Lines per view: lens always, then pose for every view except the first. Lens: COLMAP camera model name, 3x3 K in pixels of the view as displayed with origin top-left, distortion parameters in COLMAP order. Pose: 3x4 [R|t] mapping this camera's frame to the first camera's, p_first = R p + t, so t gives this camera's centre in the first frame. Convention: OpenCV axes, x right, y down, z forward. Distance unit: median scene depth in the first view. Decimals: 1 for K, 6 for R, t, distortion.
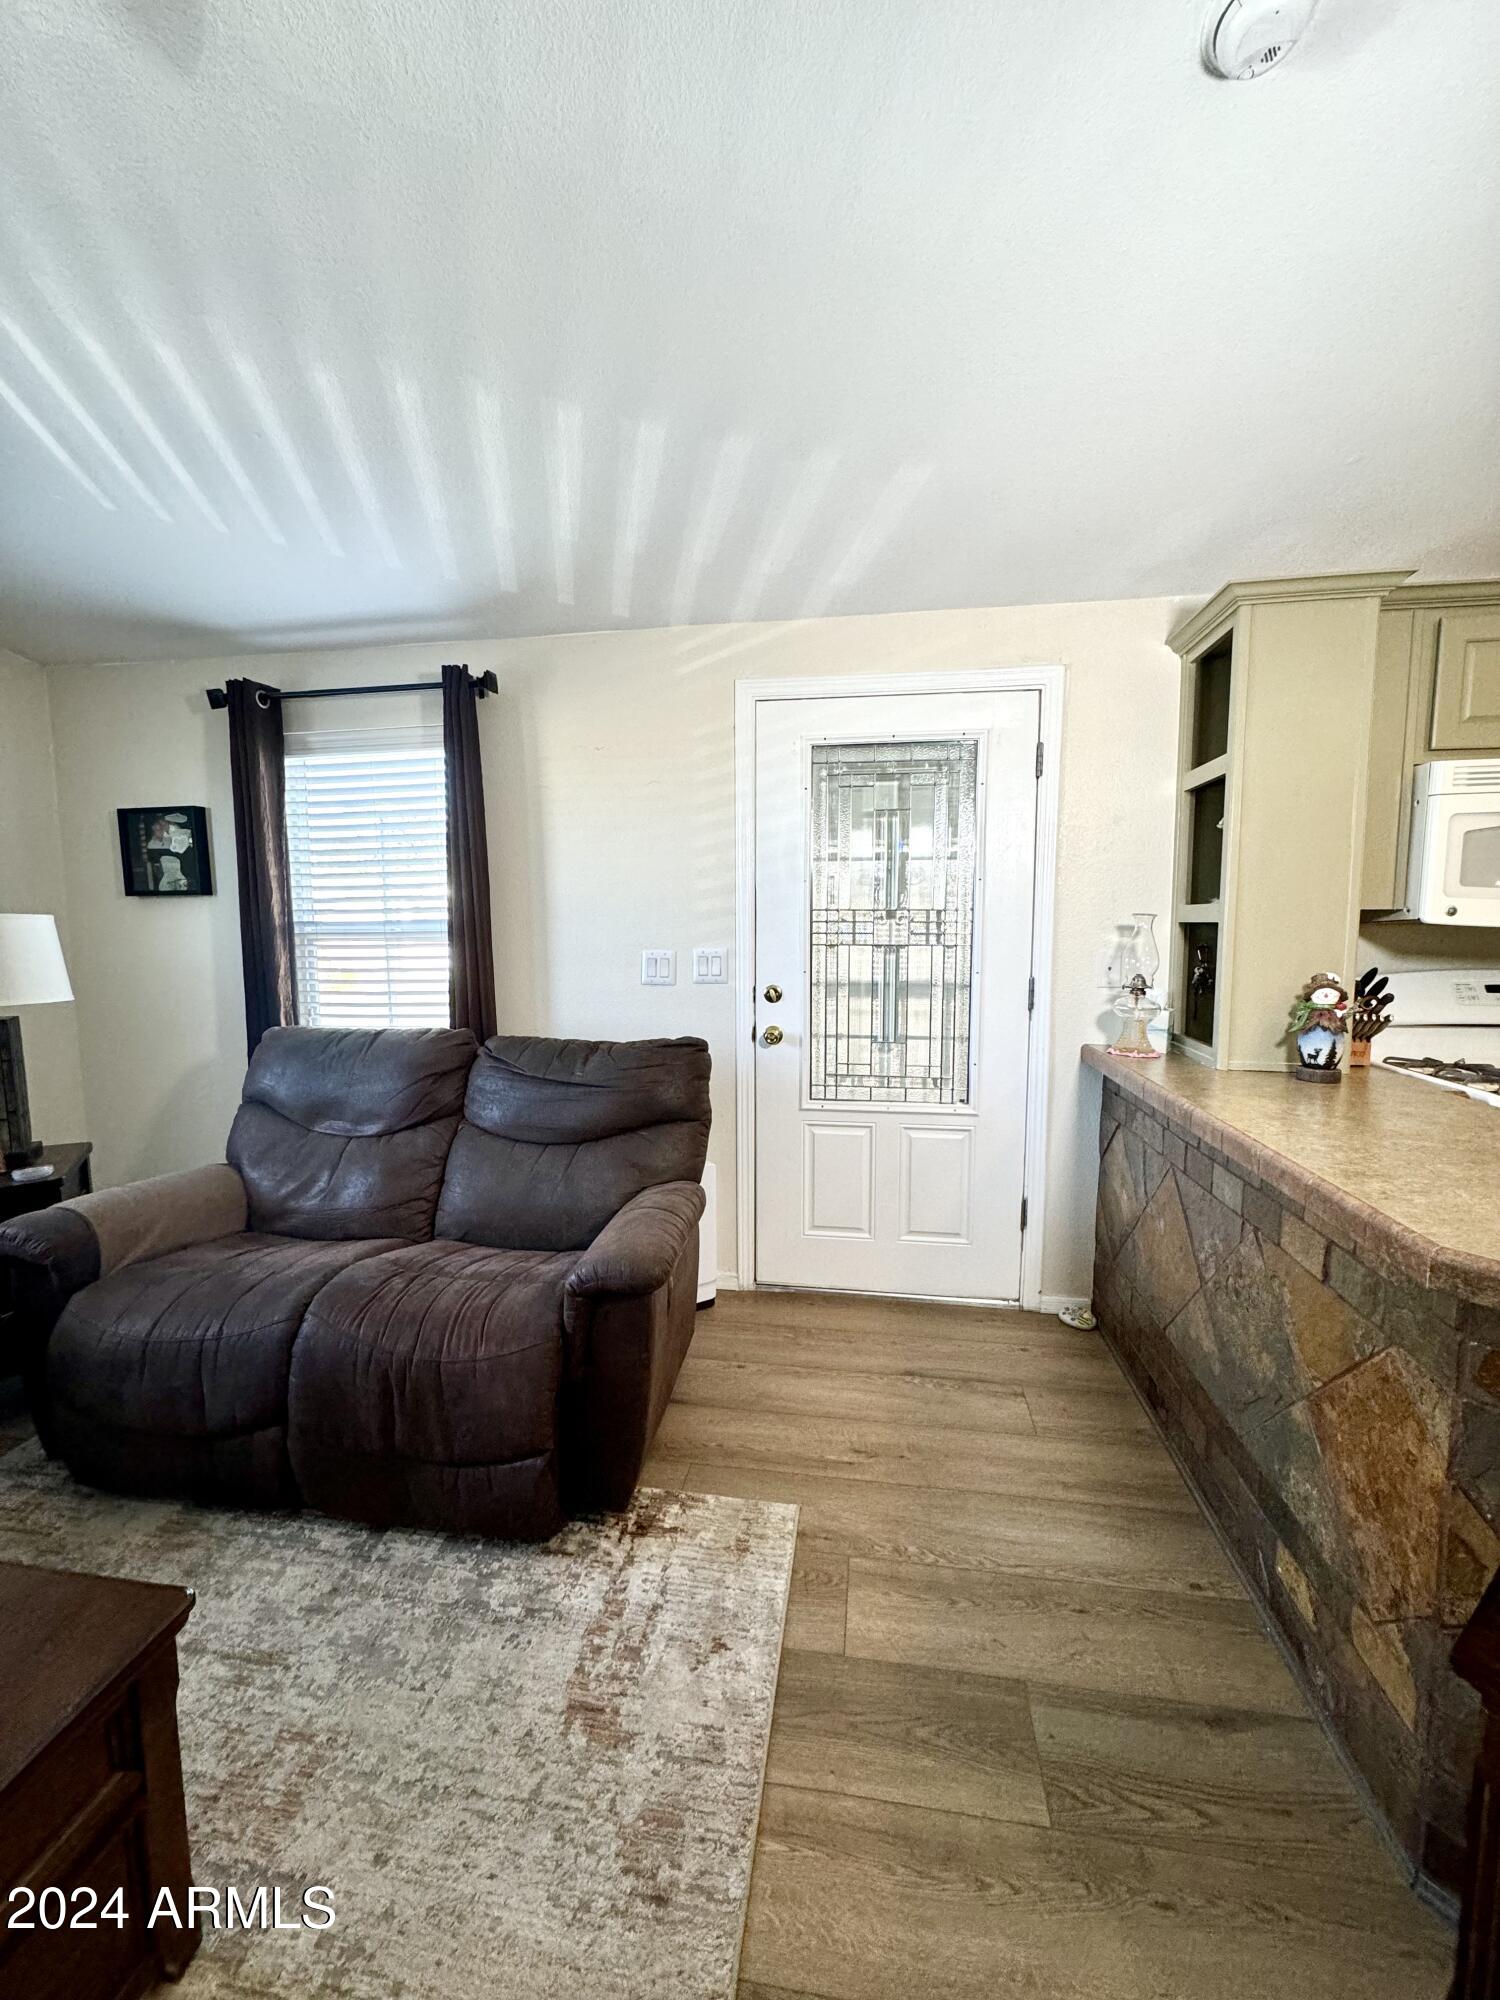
lens RADIAL K [[798.9, 0, 749.8], [0, 798.9, 995.6], [0, 0, 1]] dist [-0.003253, 0.000336]
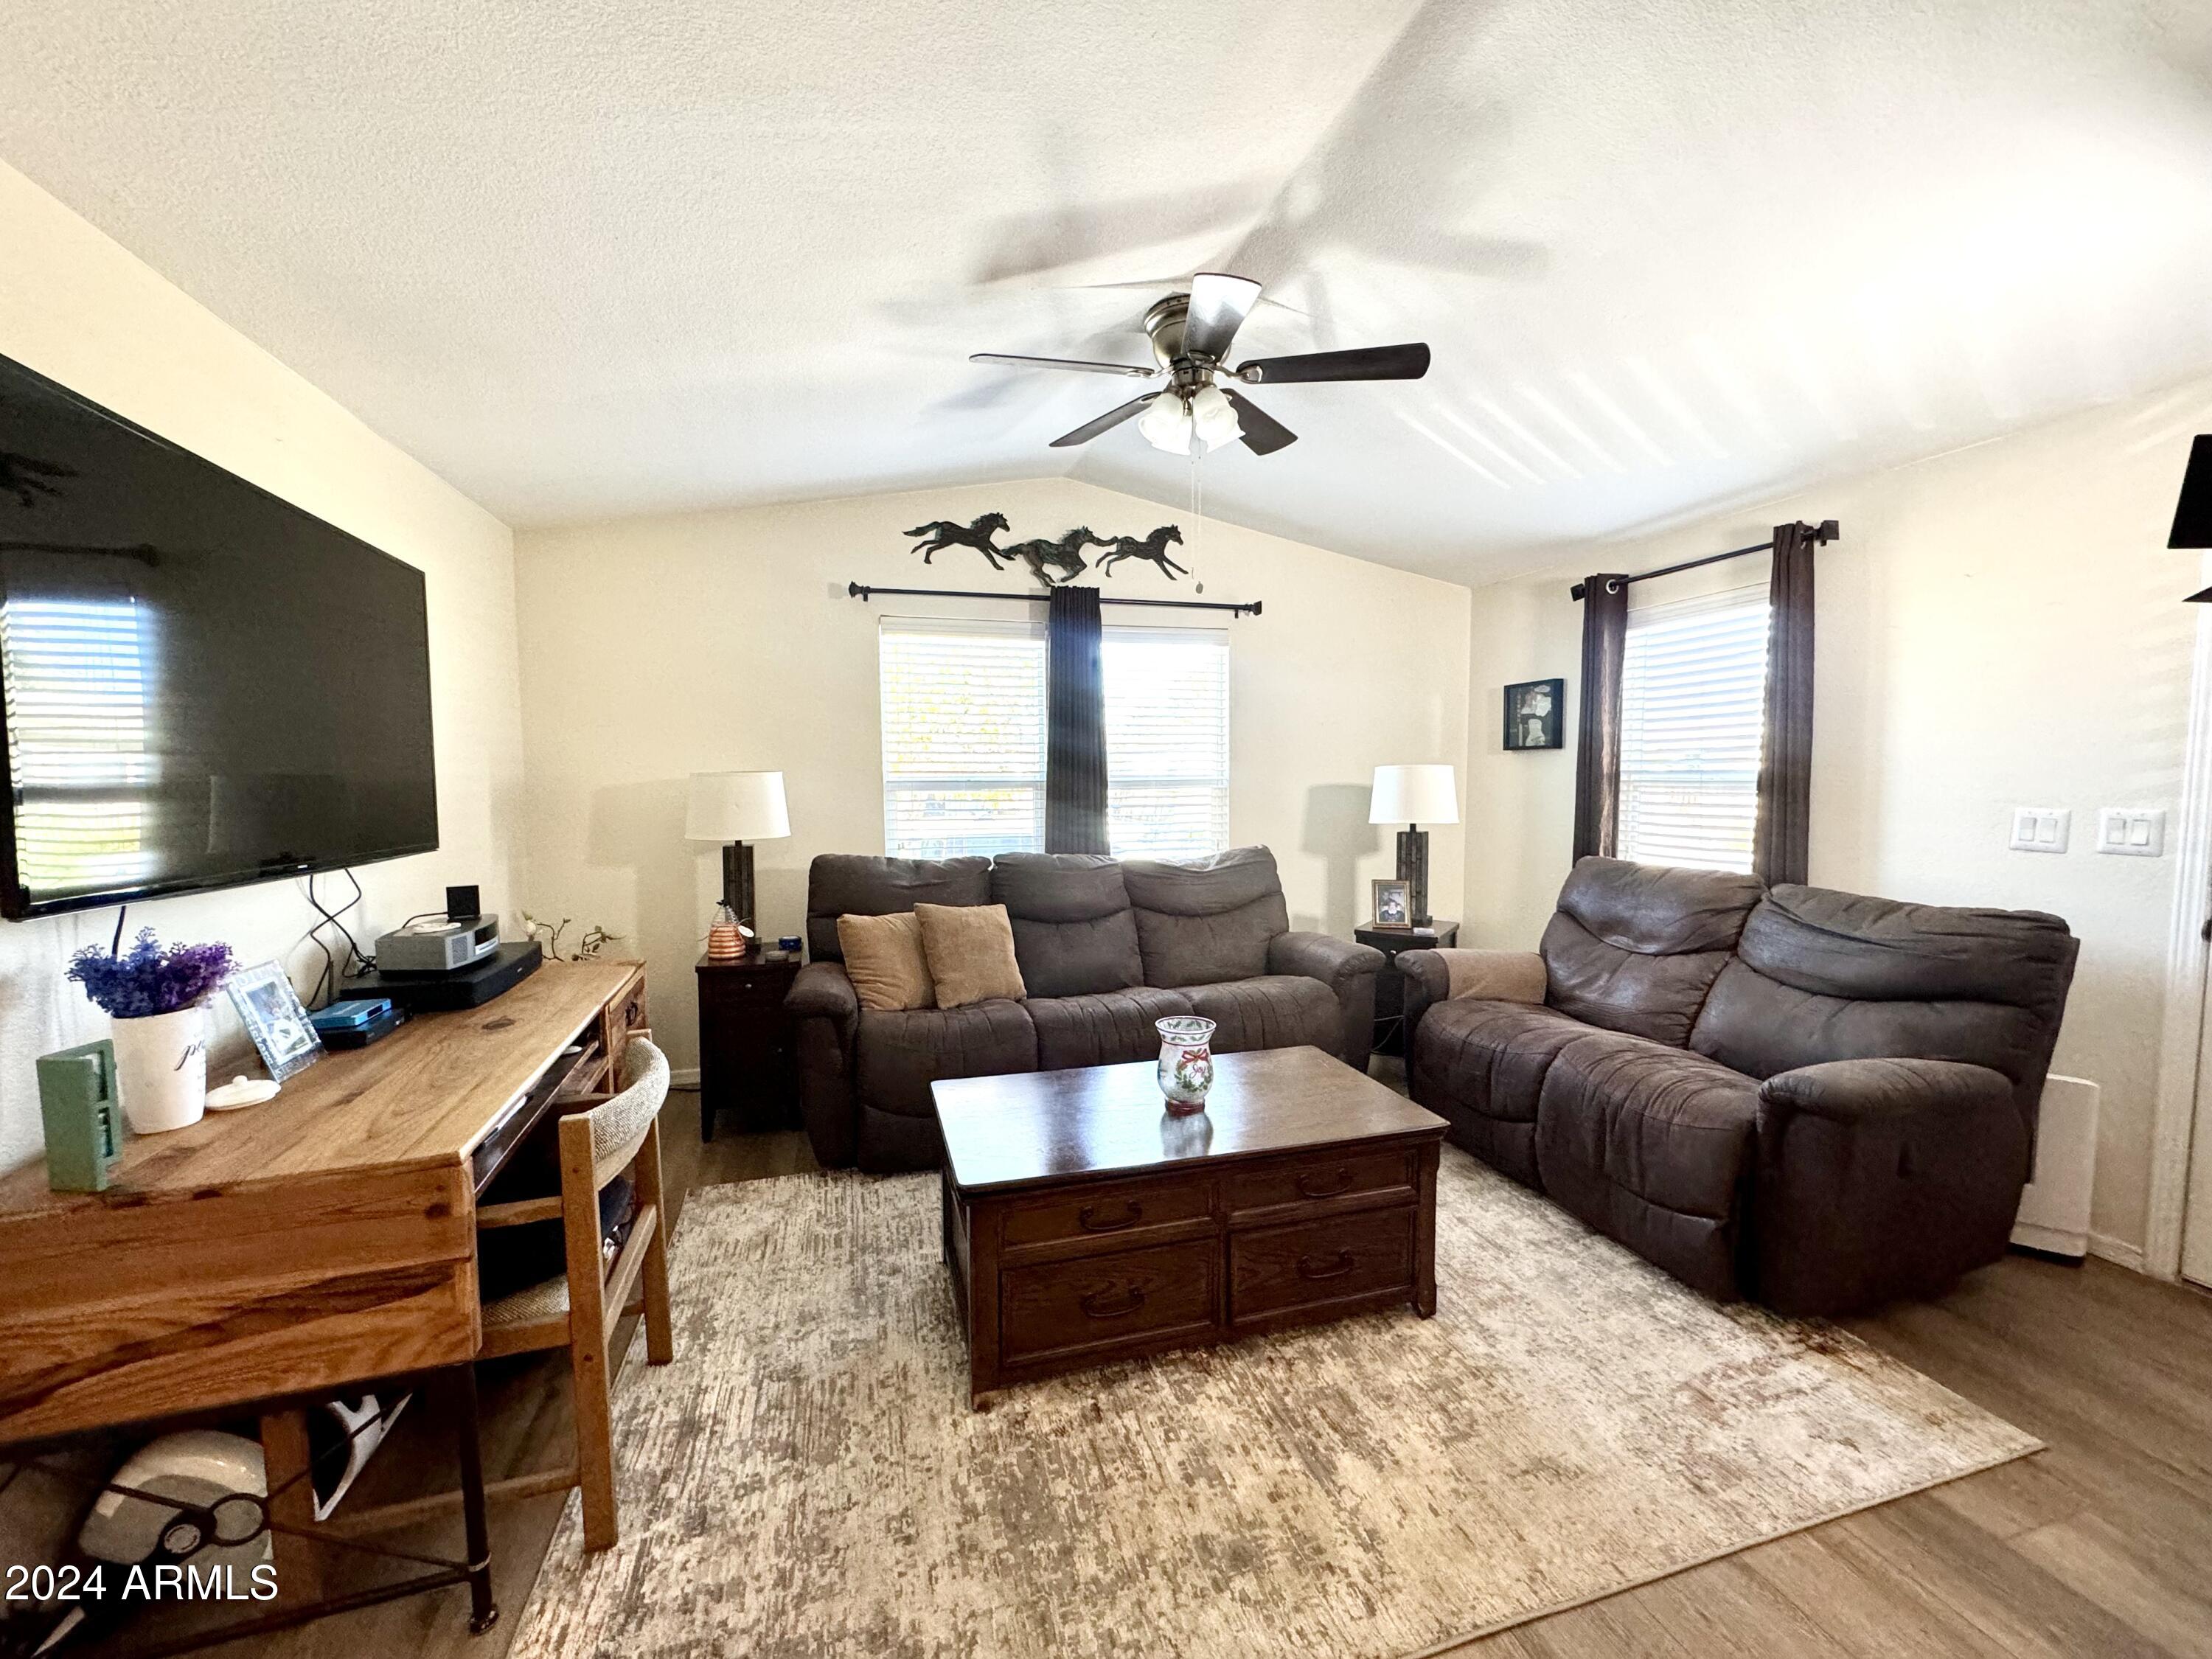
lens RADIAL K [[883.6, 0, 1112.0], [0, 883.6, 829.9], [0, 0, 1]] dist [-0.003253, 0.000336]
pose [[0.440156, 0.066053, -0.895489, 0.334638], [-0.085372, 0.995851, 0.031494, 0.021413], [0.893854, 0.062587, 0.443969, -0.297440]]
